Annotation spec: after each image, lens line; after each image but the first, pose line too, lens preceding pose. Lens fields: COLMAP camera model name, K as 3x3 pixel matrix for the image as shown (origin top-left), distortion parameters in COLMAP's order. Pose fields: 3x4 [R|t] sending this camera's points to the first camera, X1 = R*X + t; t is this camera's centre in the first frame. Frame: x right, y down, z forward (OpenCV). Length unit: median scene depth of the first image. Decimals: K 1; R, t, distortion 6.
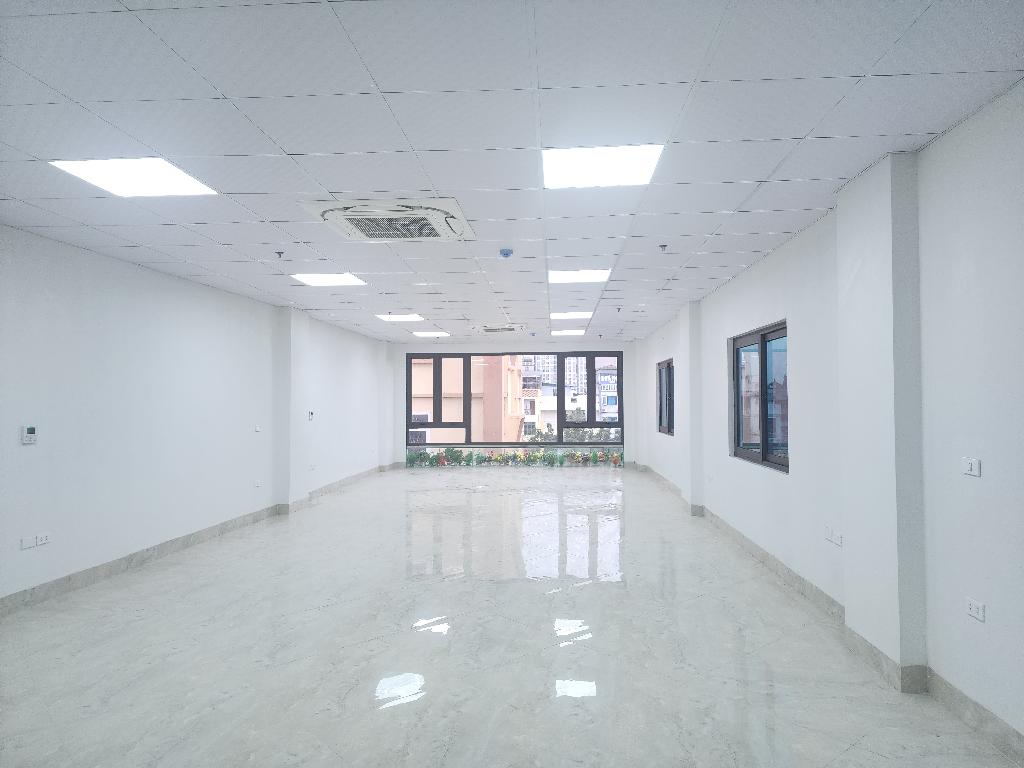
lens RADIAL K [[687.1, 0, 505.6], [0, 687.1, 395.1], [0, 0, 1]] dist [0.136057, -0.119853]
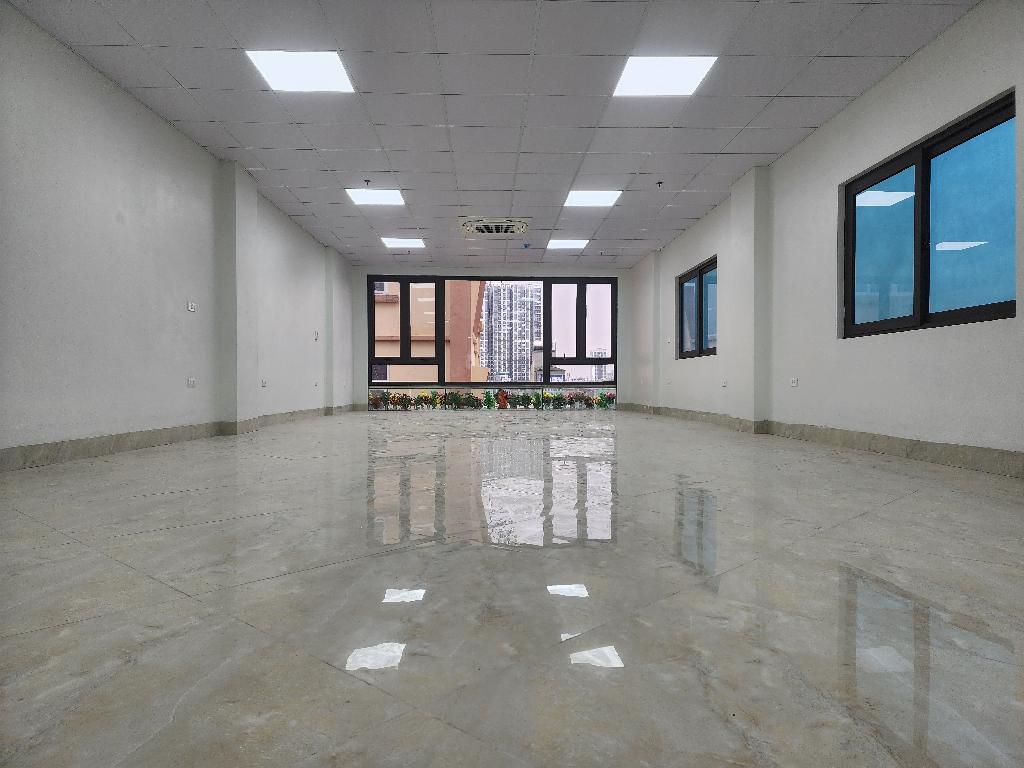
lens RADIAL K [[687.1, 0, 512.0], [0, 687.1, 384.0], [0, 0, 1]] dist [0.037778, -0.001715]
pose [[0.994670, 0.003042, 0.103060, -0.055936], [-0.003881, 0.999961, 0.007944, 0.065888], [-0.103032, -0.008302, 0.994643, 0.138469]]
